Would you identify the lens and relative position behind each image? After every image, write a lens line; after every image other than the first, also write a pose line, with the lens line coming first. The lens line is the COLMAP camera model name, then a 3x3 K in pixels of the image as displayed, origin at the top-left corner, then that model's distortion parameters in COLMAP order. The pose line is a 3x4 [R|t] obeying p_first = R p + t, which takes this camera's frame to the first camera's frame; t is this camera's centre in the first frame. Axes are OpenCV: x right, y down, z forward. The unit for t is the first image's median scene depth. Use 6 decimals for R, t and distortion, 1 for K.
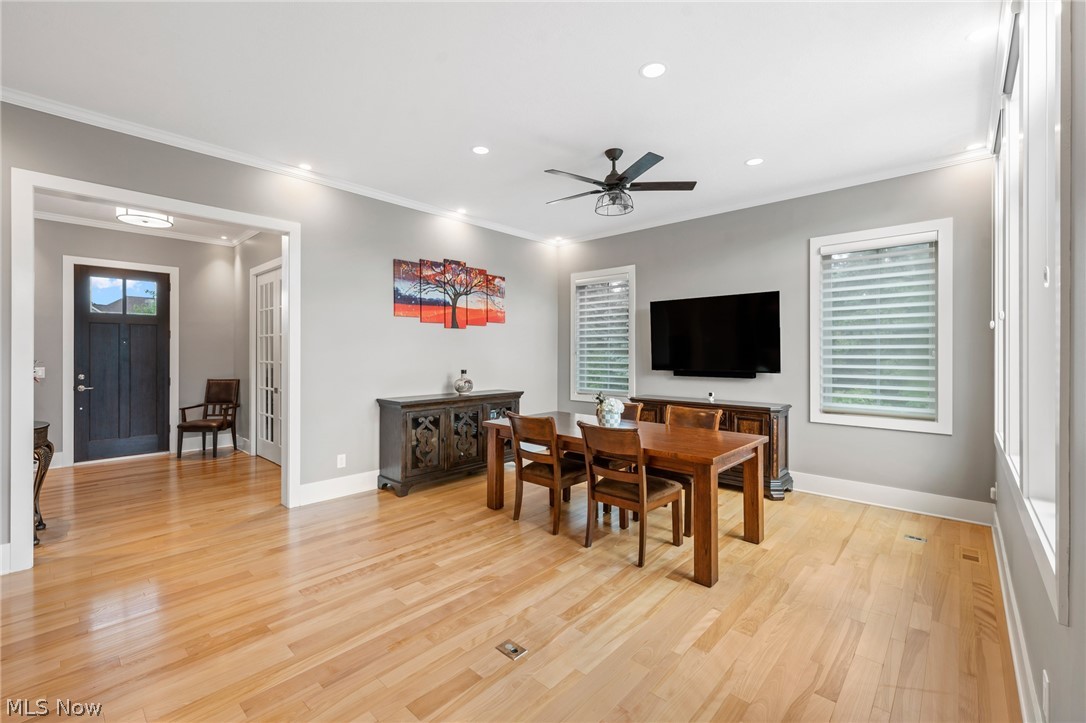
lens RADIAL K [[455.9, 0, 541.1], [0, 455.9, 354.0], [0, 0, 1]] dist [0.000220, 0.000162]
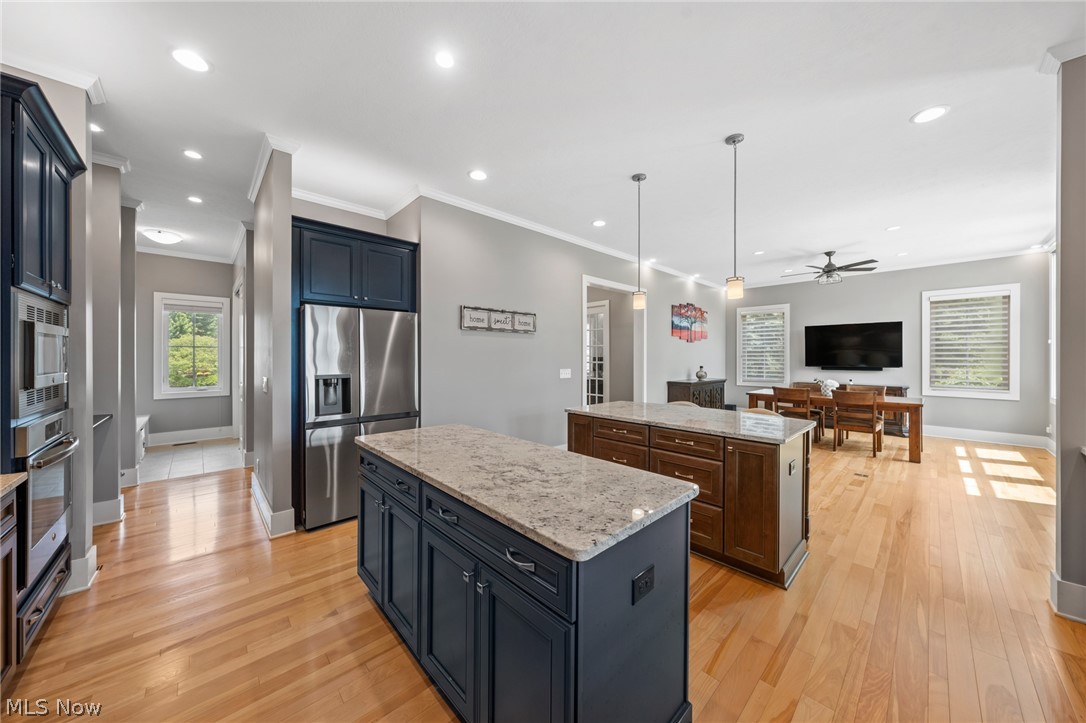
lens RADIAL K [[368.5, 0, 539.4], [0, 368.5, 356.8], [0, 0, 1]] dist [-0.001901, 0.000349]
pose [[0.997182, 0.000130, -0.075024, -0.704192], [-0.000184, 1.000000, -0.000706, 0.000277], [0.075023, 0.000718, 0.997182, -0.480560]]
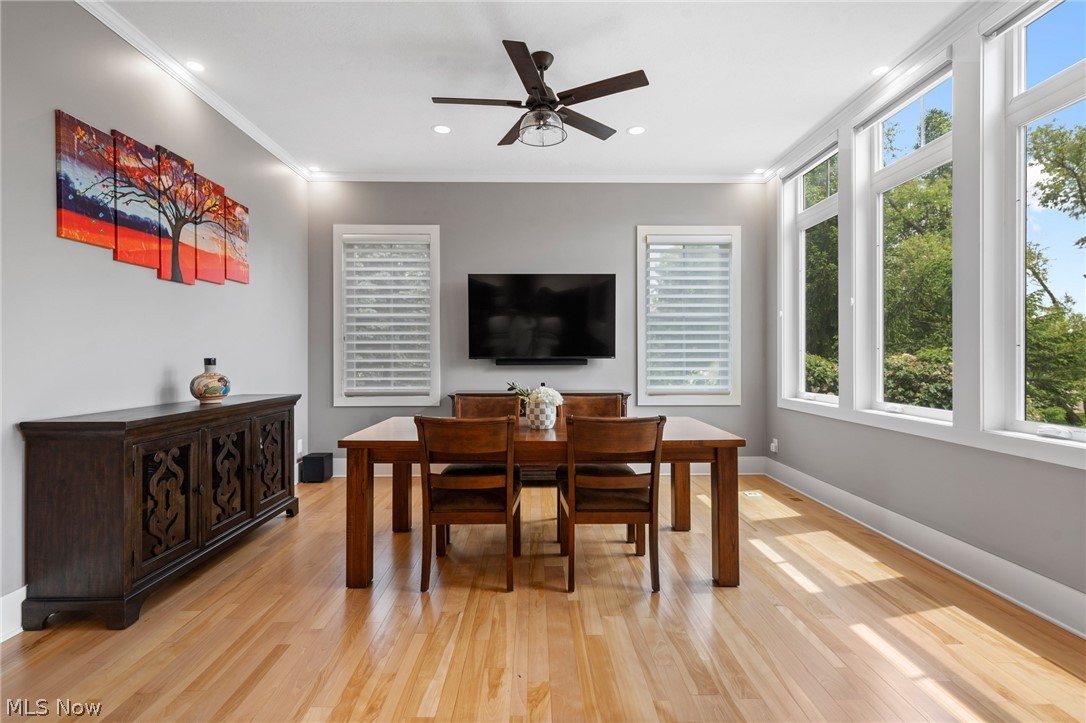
lens RADIAL K [[504.5, 0, 541.1], [0, 504.5, 360.6], [0, 0, 1]] dist [0.002912, -0.001056]
pose [[0.726015, -0.007583, 0.687637, -0.304972], [0.004162, 0.999969, 0.006633, 0.035909], [-0.687666, -0.001954, 0.726025, 0.294457]]
